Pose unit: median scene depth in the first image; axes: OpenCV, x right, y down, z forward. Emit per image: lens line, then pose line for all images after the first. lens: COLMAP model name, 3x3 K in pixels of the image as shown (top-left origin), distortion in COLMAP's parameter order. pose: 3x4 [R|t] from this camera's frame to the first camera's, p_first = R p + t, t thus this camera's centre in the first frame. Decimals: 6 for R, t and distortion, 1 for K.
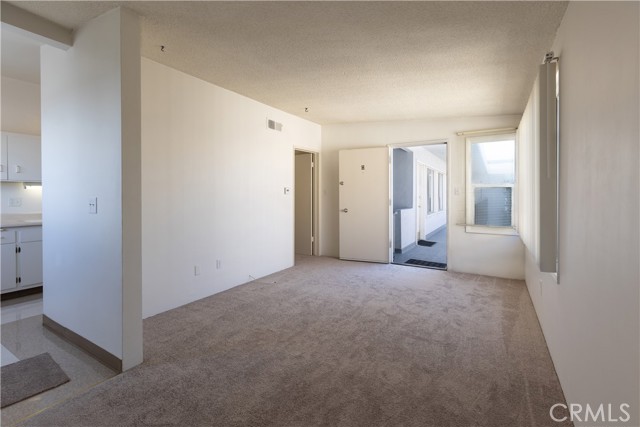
lens RADIAL K [[295.2, 0, 315.5], [0, 295.2, 195.3], [0, 0, 1]] dist [-0.002454, -0.000595]
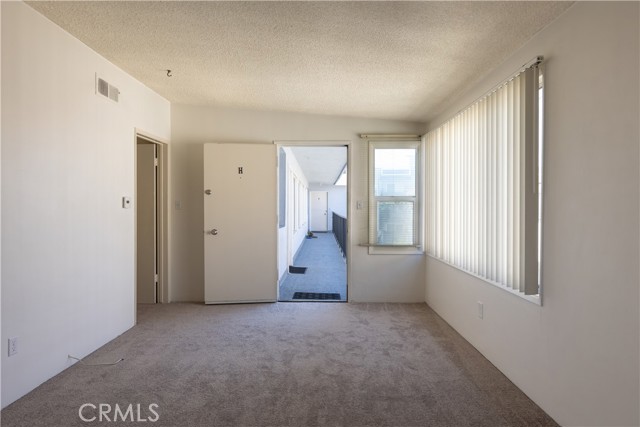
lens RADIAL K [[382.8, 0, 319.4], [0, 382.8, 212.2], [0, 0, 1]] dist [-0.008421, 0.001924]
pose [[0.856351, -0.003292, 0.516383, -0.200640], [-0.001362, 0.999962, 0.008633, -0.003341], [-0.516392, -0.008096, 0.856314, 0.162151]]
